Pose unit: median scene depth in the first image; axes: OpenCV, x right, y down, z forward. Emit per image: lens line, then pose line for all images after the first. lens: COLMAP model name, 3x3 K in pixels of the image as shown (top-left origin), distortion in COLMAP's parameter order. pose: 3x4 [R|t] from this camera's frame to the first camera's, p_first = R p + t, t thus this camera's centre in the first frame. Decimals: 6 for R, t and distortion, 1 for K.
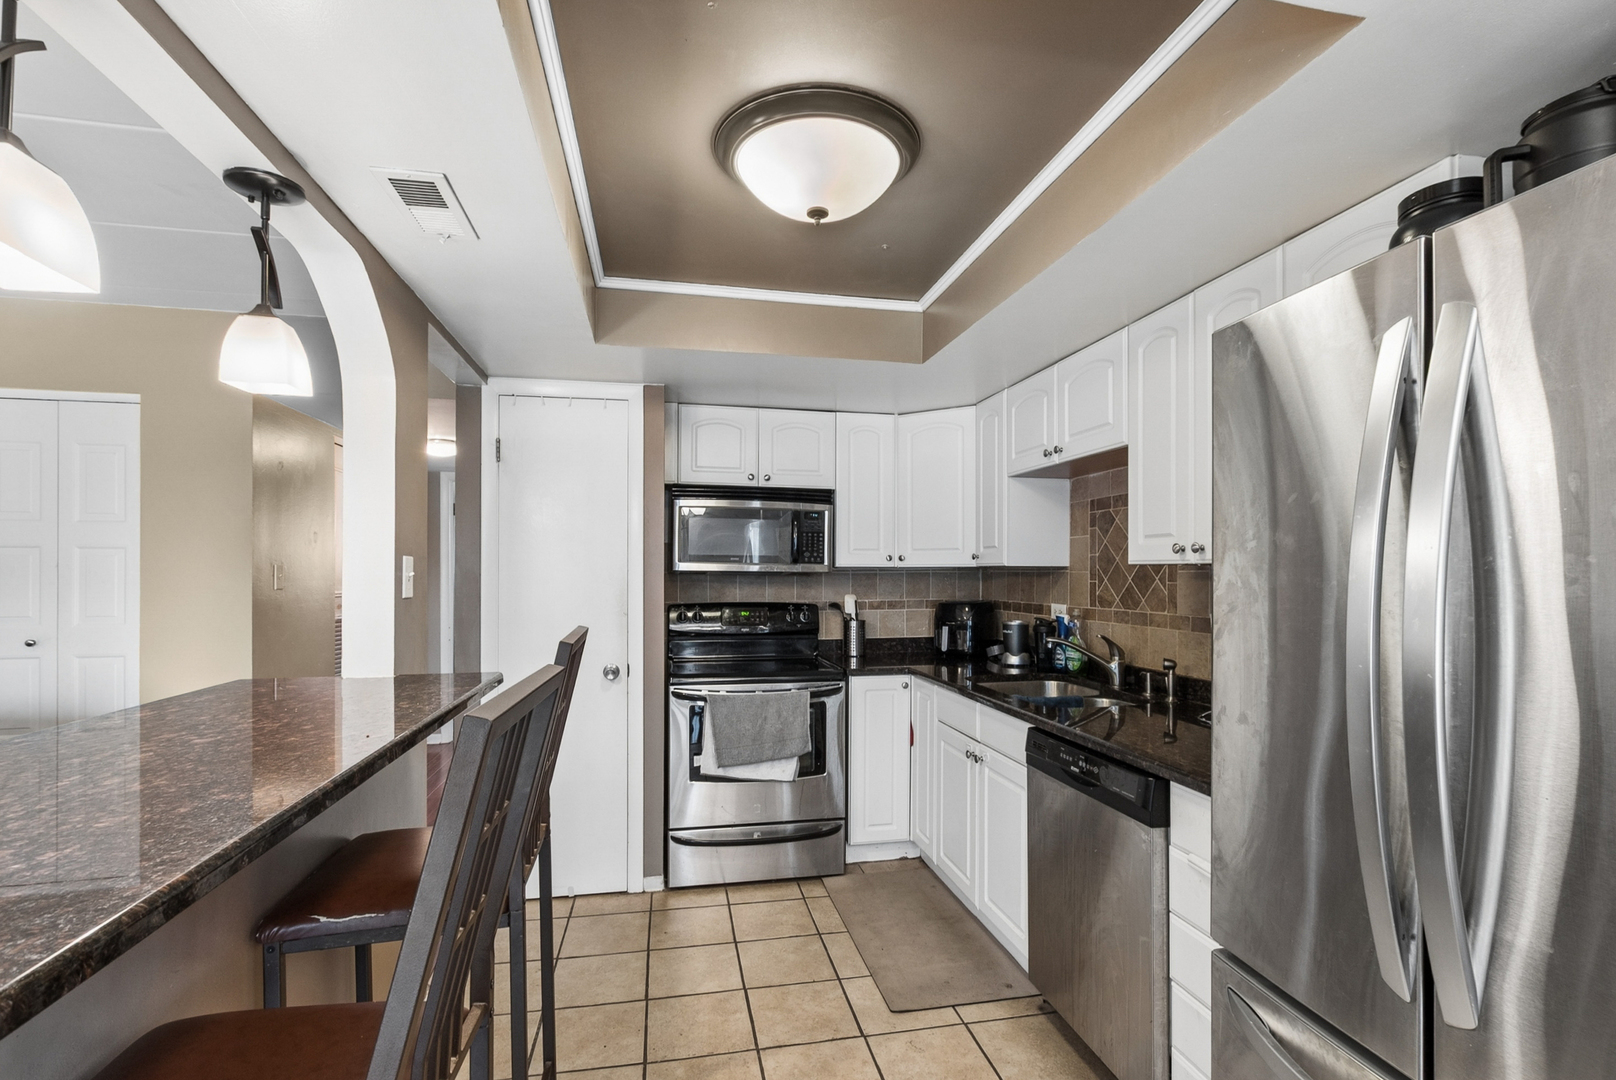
lens RADIAL K [[751.6, 0, 817.1], [0, 751.6, 564.6], [0, 0, 1]] dist [-0.003191, 0.000065]
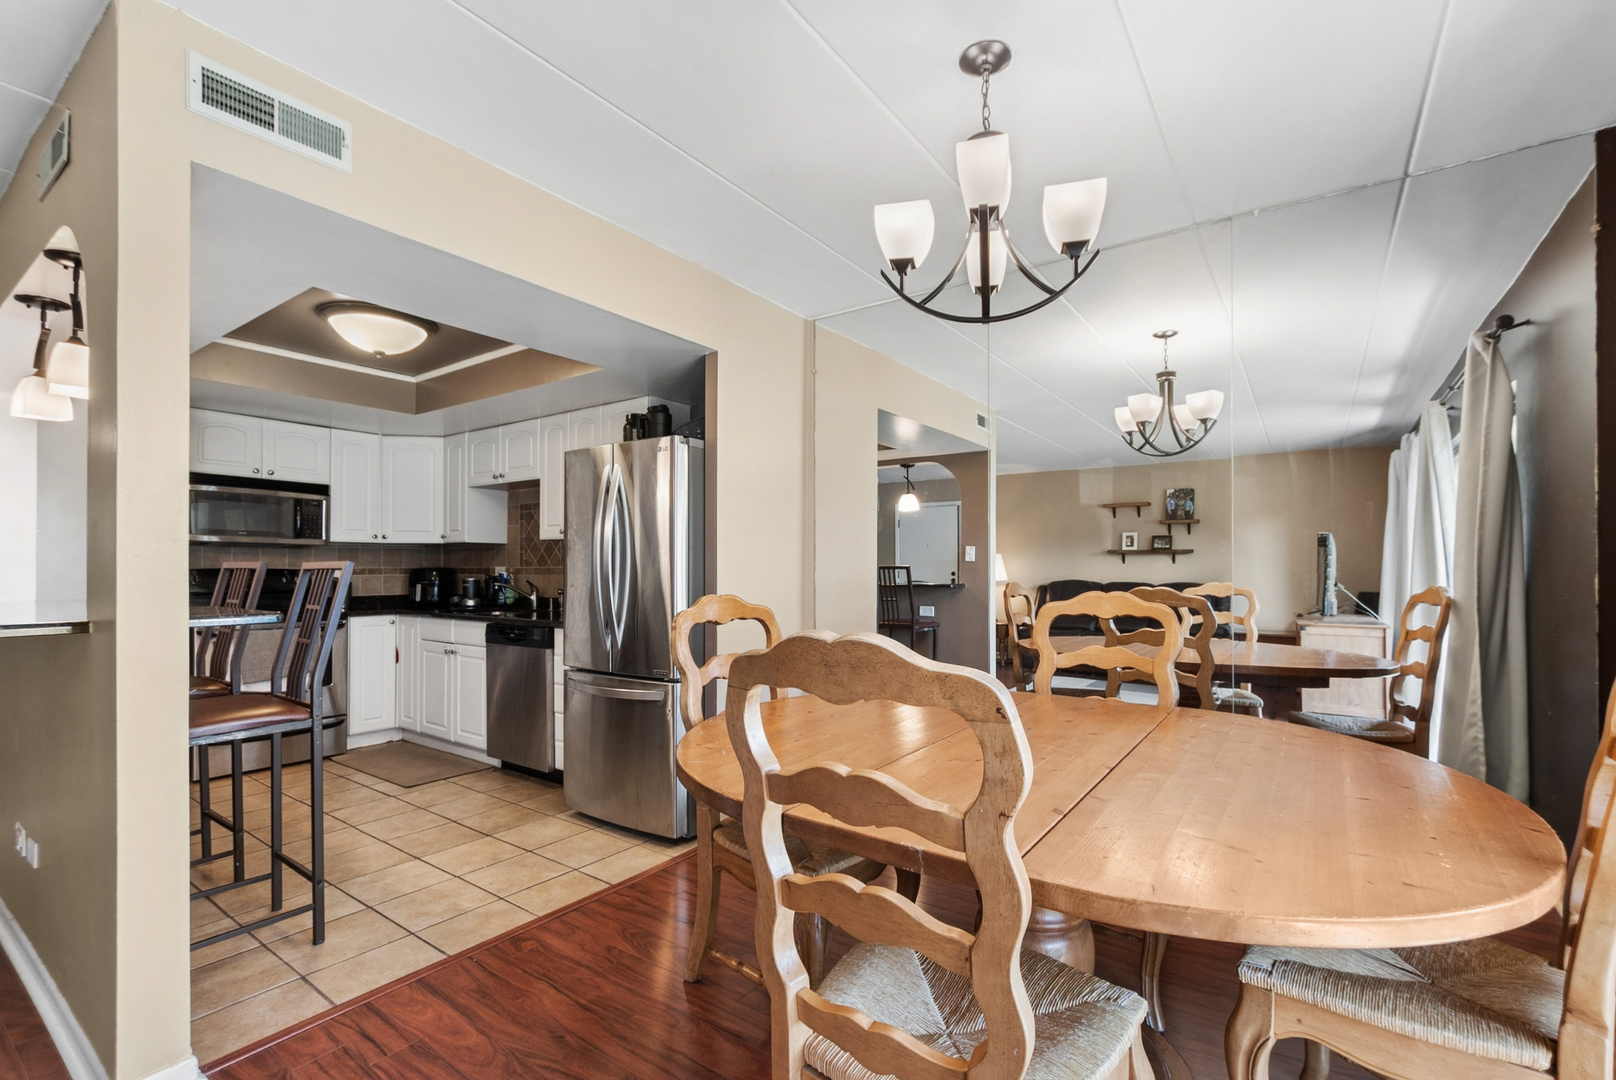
lens RADIAL K [[725.4, 0, 818.5], [0, 725.4, 567.0], [0, 0, 1]] dist [-0.000219, 0.000973]
pose [[0.737501, 0.000241, 0.675346, -0.250843], [-0.006911, 0.999950, 0.007191, 0.039676], [-0.675310, -0.009971, 0.737466, -0.678318]]
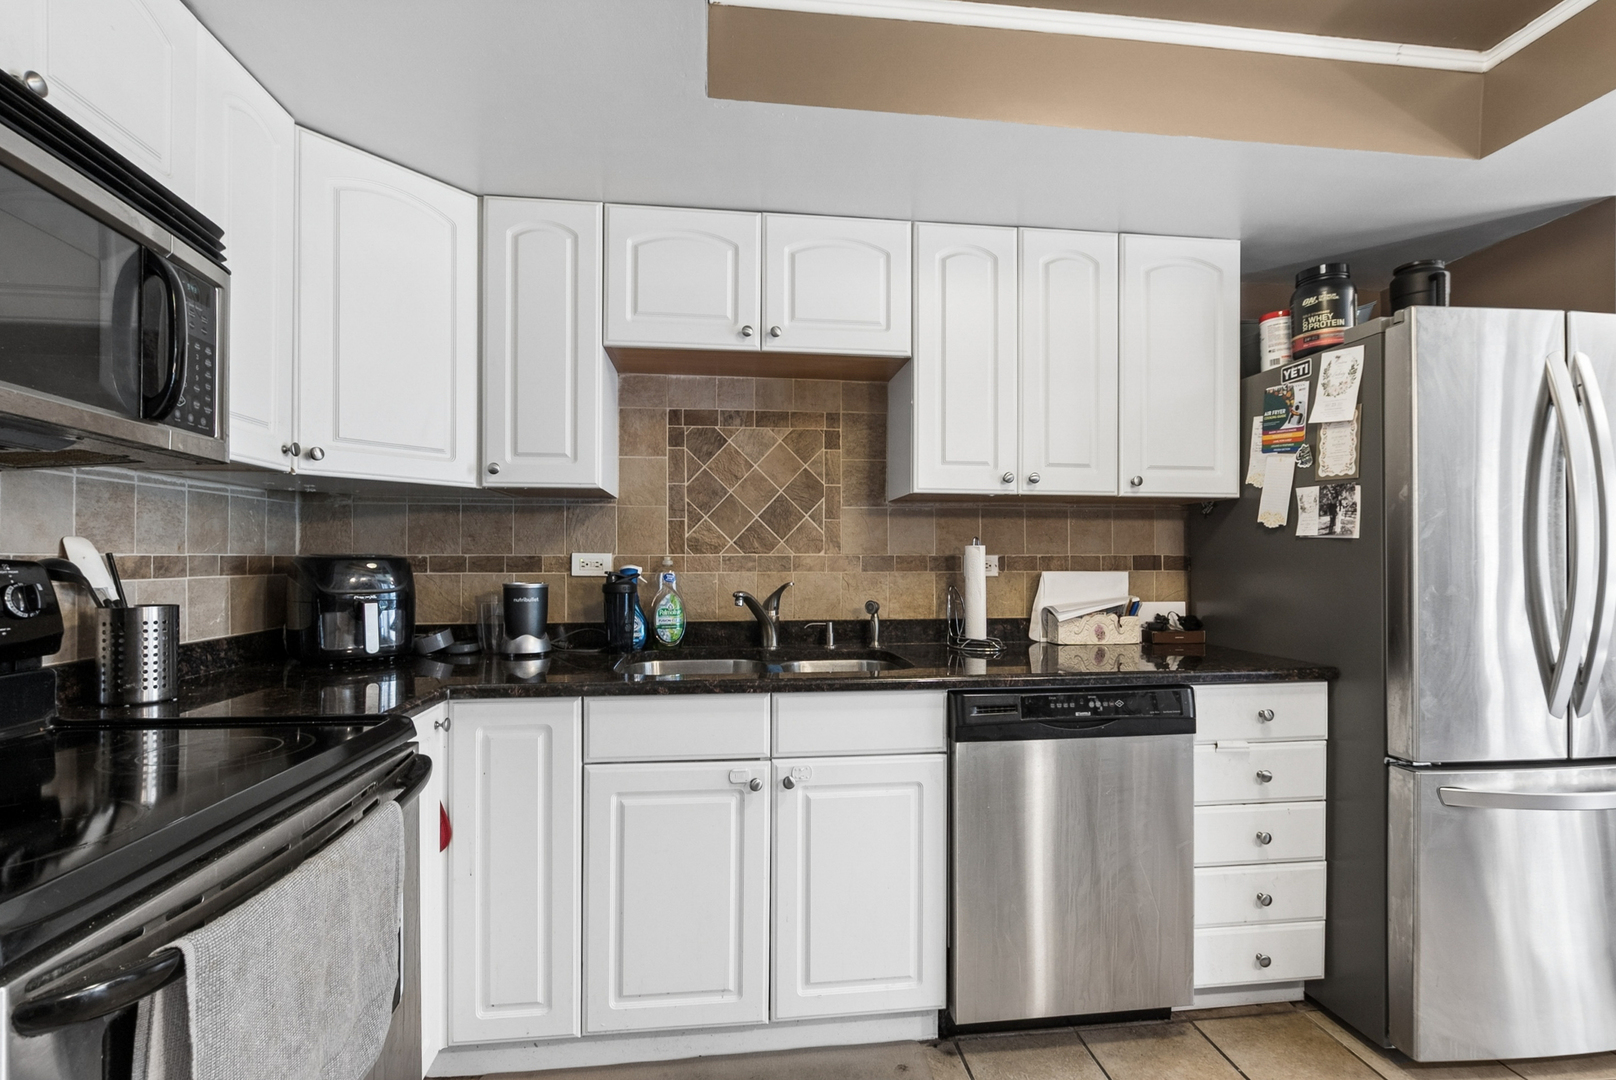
lens RADIAL K [[751.6, 0, 817.1], [0, 751.6, 564.6], [0, 0, 1]] dist [-0.003191, 0.000065]
pose [[0.076762, -0.004643, 0.997039, -0.358945], [-0.009984, 0.999935, 0.005425, 0.060656], [-0.996999, -0.010371, 0.076711, 0.796003]]
